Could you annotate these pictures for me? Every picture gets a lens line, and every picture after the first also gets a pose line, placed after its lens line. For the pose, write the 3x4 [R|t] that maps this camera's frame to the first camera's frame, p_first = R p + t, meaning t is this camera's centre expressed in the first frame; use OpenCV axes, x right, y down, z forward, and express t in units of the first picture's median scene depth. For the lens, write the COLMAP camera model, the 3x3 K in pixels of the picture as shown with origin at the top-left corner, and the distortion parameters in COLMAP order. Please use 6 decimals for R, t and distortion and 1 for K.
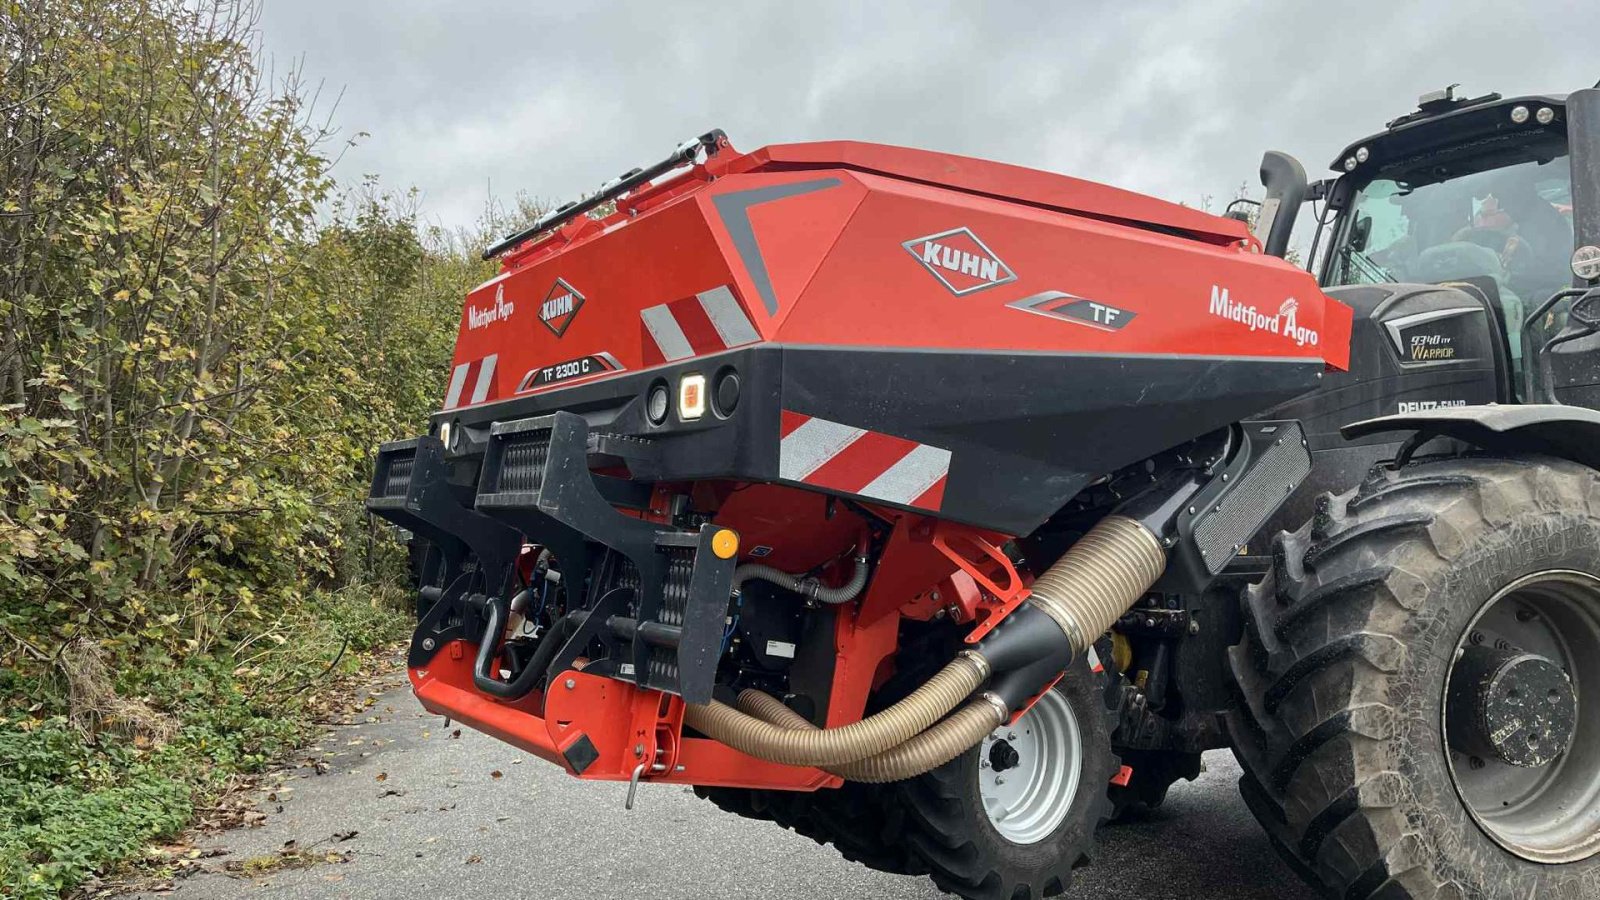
lens RADIAL K [[1228.4, 0, 758.5], [0, 1228.4, 441.0], [0, 0, 1]] dist [0.065122, -0.069522]
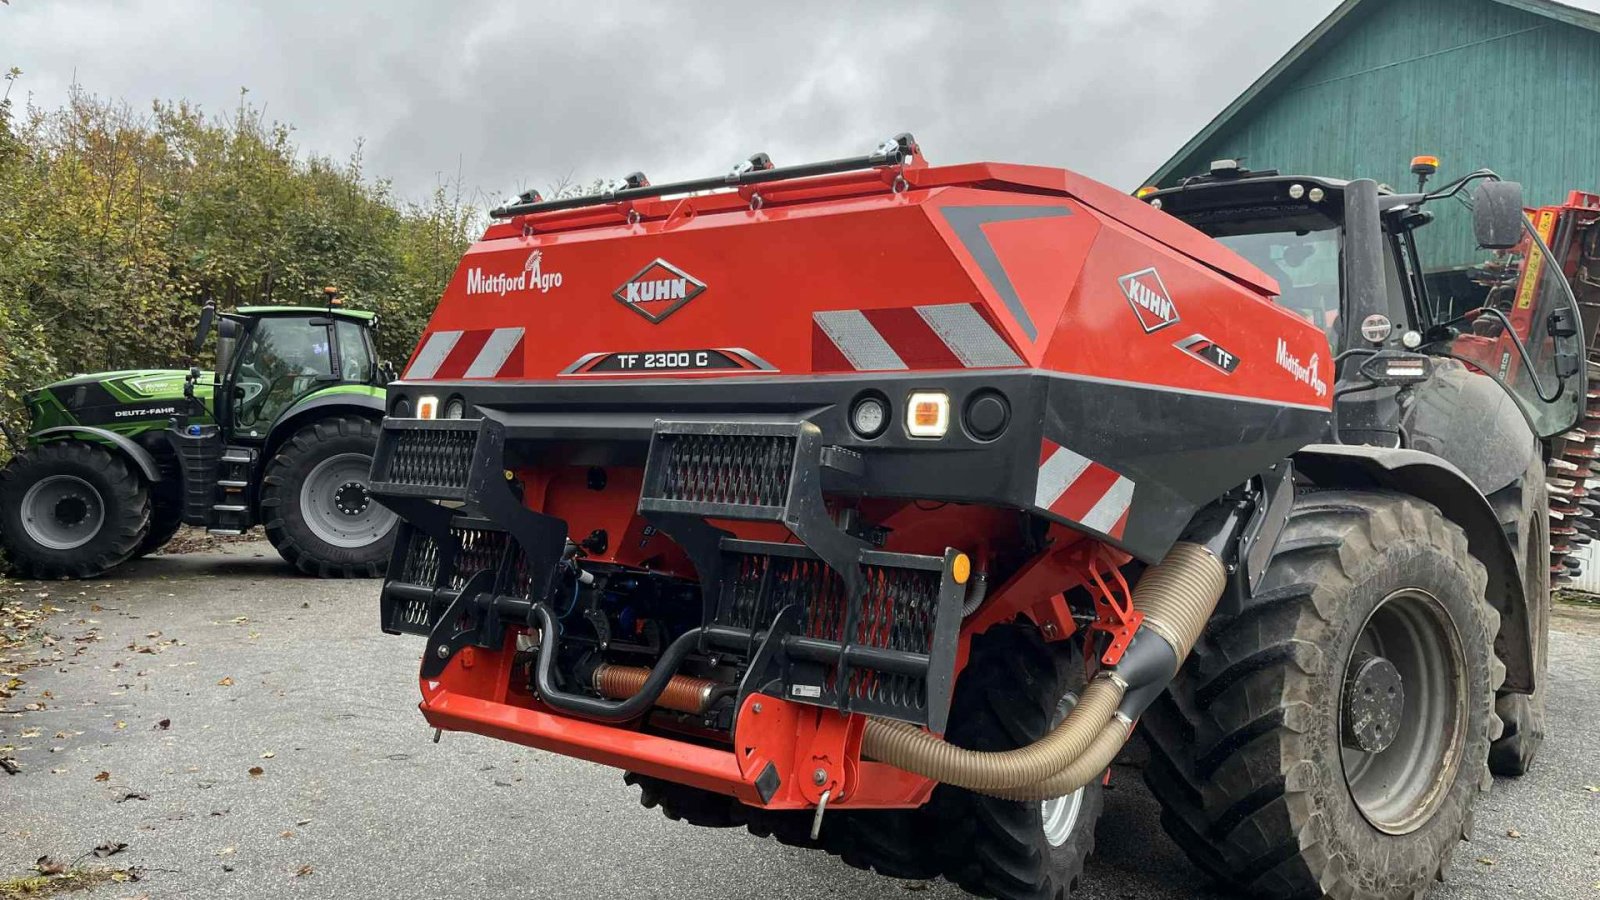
lens RADIAL K [[1228.4, 0, 745.6], [0, 1228.4, 404.4], [0, 0, 1]] dist [0.065122, -0.069522]
pose [[0.931996, 0.066781, 0.356264, -0.441643], [-0.068787, 0.997606, -0.007050, -0.022497], [-0.355882, -0.017936, 0.934359, 0.117799]]
